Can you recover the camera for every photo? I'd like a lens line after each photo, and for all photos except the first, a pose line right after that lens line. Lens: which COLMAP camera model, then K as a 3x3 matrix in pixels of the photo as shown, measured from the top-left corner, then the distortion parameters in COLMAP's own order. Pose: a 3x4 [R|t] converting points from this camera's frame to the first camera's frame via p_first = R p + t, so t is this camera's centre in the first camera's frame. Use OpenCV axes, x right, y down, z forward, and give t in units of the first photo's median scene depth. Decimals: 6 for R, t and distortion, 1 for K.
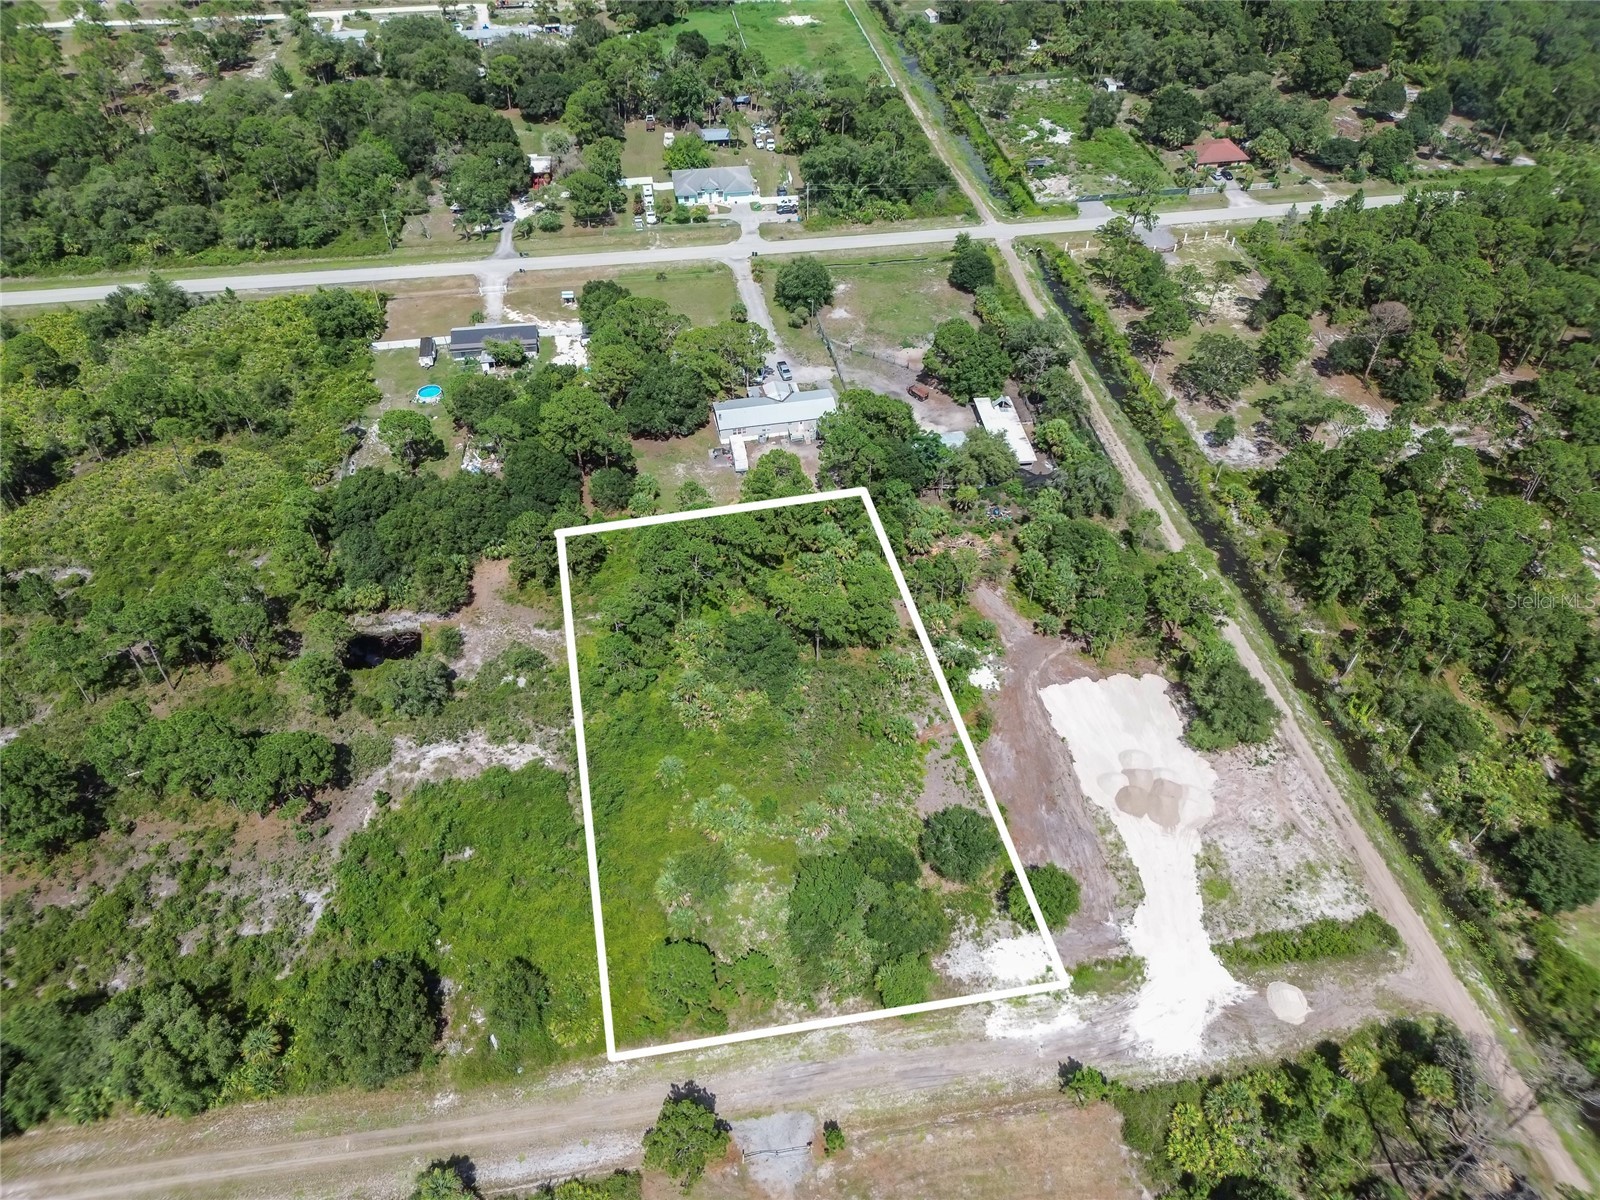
lens RADIAL K [[1124.6, 0, 797.9], [0, 1124.6, 604.3], [0, 0, 1]] dist [0.061851, -0.063775]
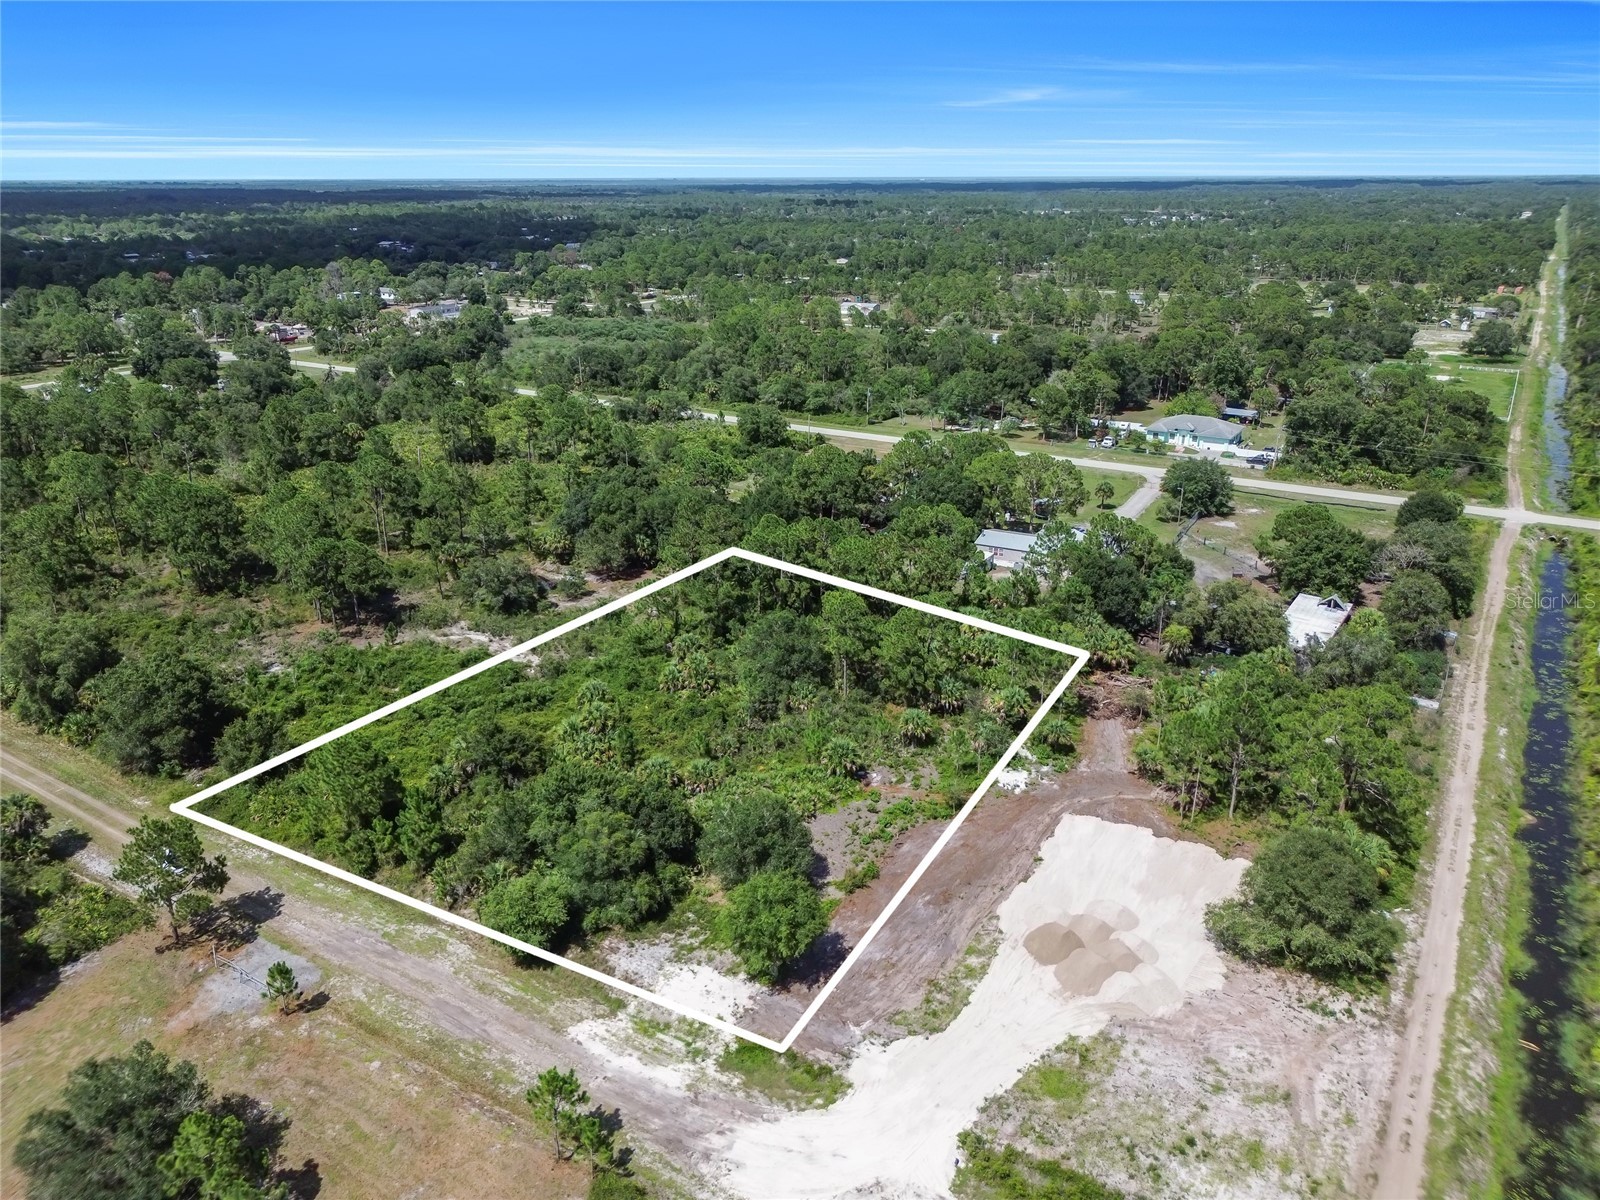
lens RADIAL K [[1124.6, 0, 797.9], [0, 1124.6, 604.3], [0, 0, 1]] dist [0.061851, -0.063775]
pose [[0.759657, 0.229651, -0.608426, 0.540040], [-0.448025, 0.862945, -0.233666, 0.226749], [0.471377, 0.450096, 0.758431, 0.391684]]
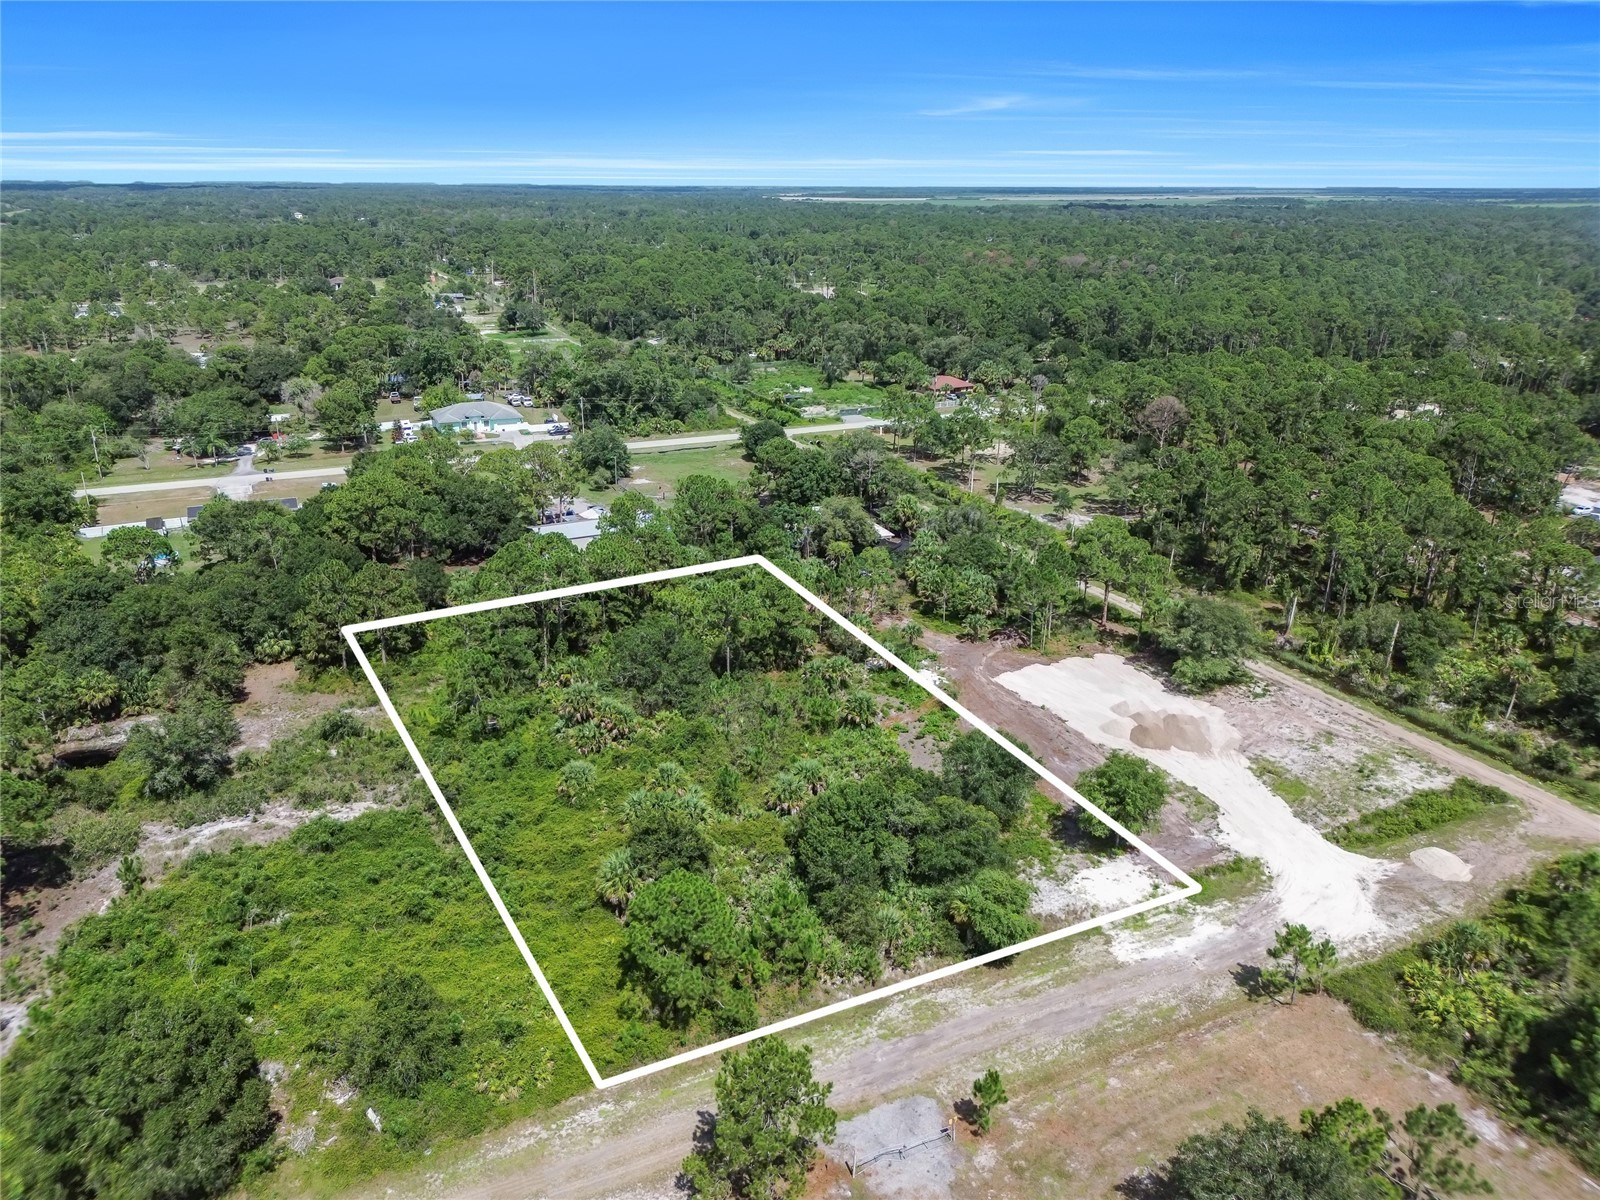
lens RADIAL K [[1115.0, 0, 799.4], [0, 1115.0, 626.3], [0, 0, 1]] dist [0.066253, -0.080484]
pose [[0.958584, -0.098032, 0.267408, -0.164386], [0.191214, 0.917350, -0.349151, 0.344978], [-0.211079, 0.385823, 0.898102, 0.297996]]
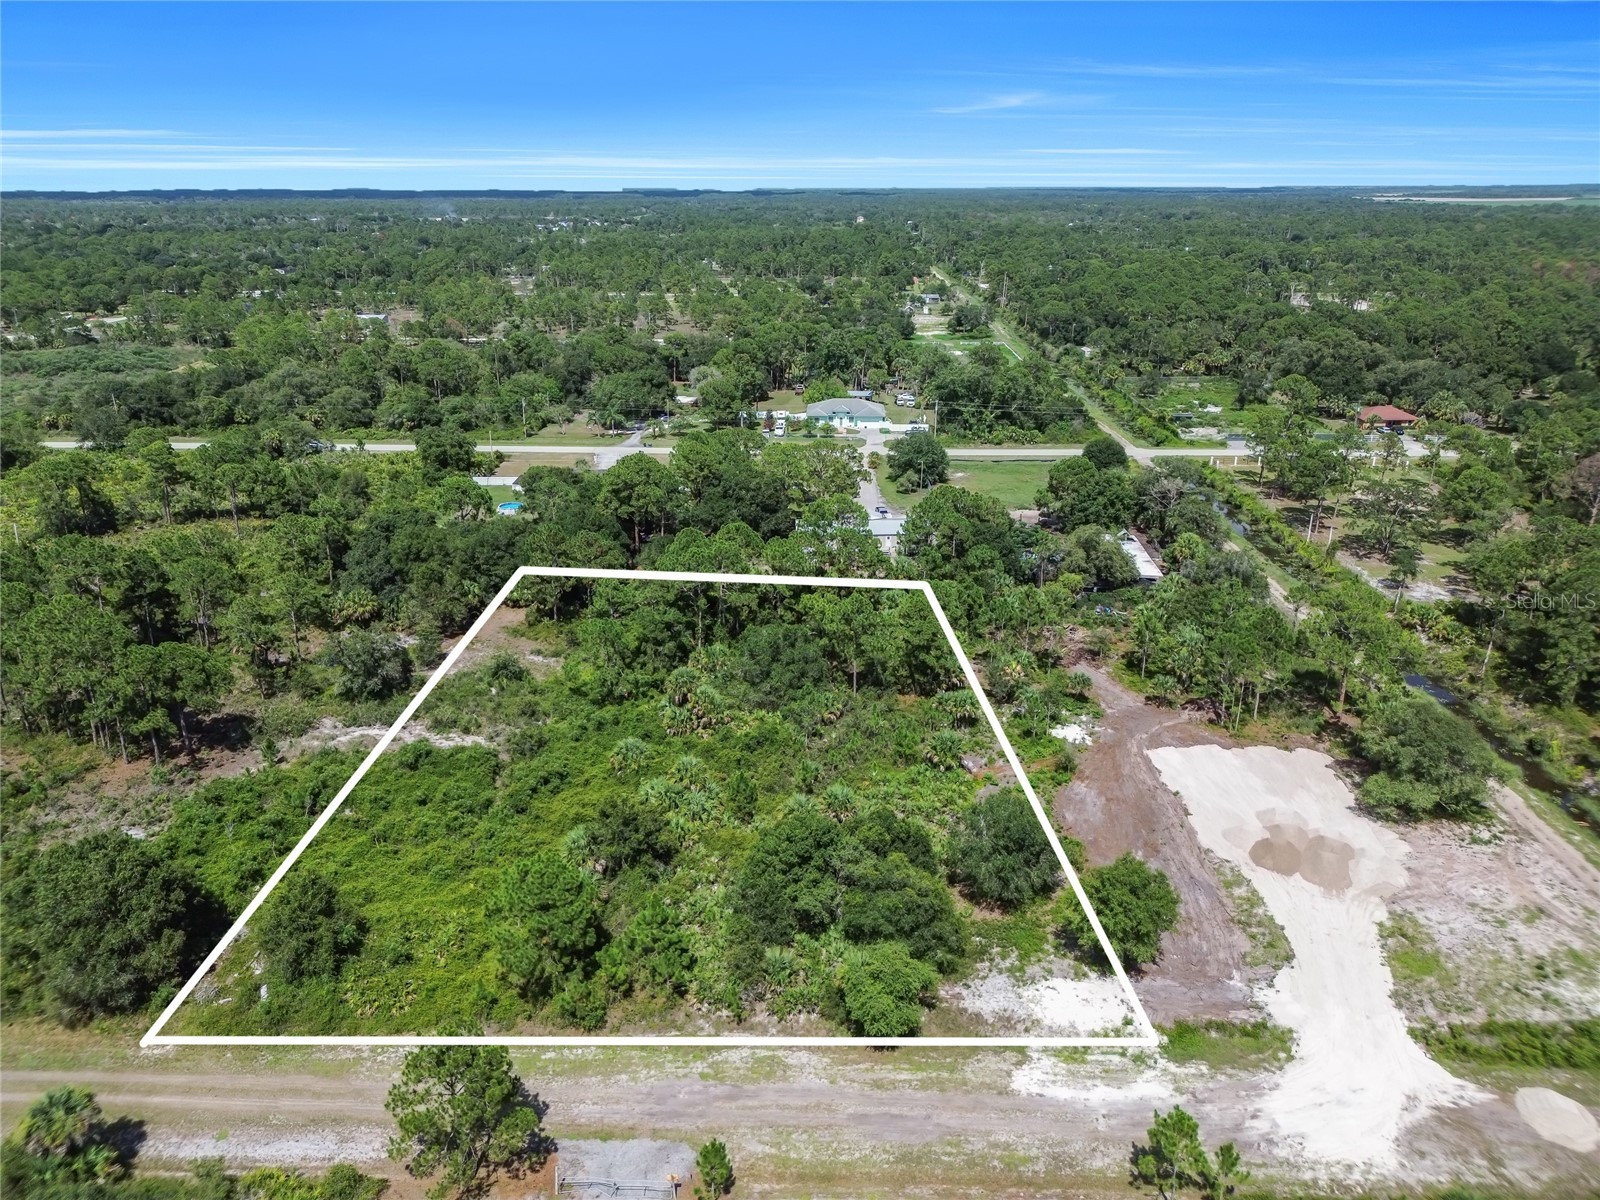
lens RADIAL K [[1124.6, 0, 797.9], [0, 1124.6, 604.3], [0, 0, 1]] dist [0.061851, -0.063775]
pose [[0.983615, 0.063533, -0.168716, 0.122889], [-0.124978, 0.914772, -0.384151, 0.341729], [0.129930, 0.398943, 0.907724, 0.294950]]
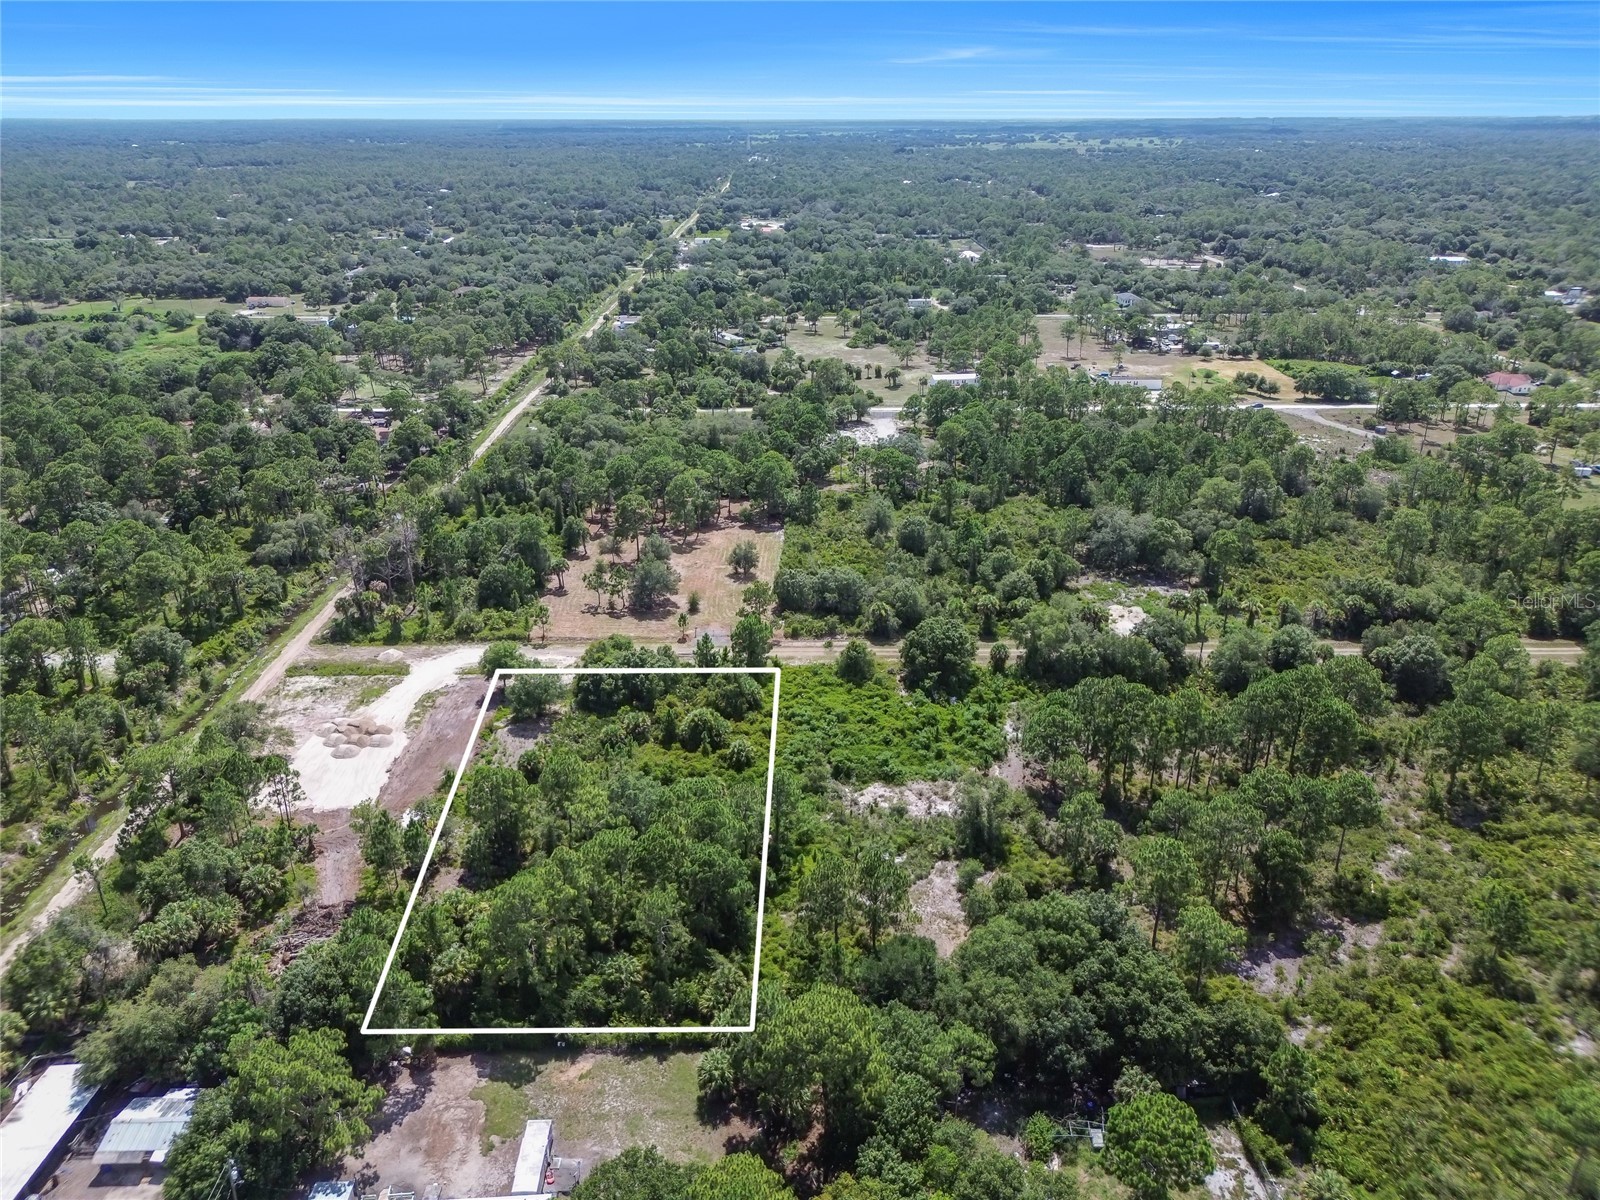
lens RADIAL K [[1124.6, 0, 797.9], [0, 1124.6, 604.3], [0, 0, 1]] dist [0.061851, -0.063775]
pose [[-0.989740, -0.053575, 0.132459, -0.326769], [0.101360, 0.390134, 0.915162, -1.000709], [-0.100707, 0.919198, -0.380701, 1.337376]]
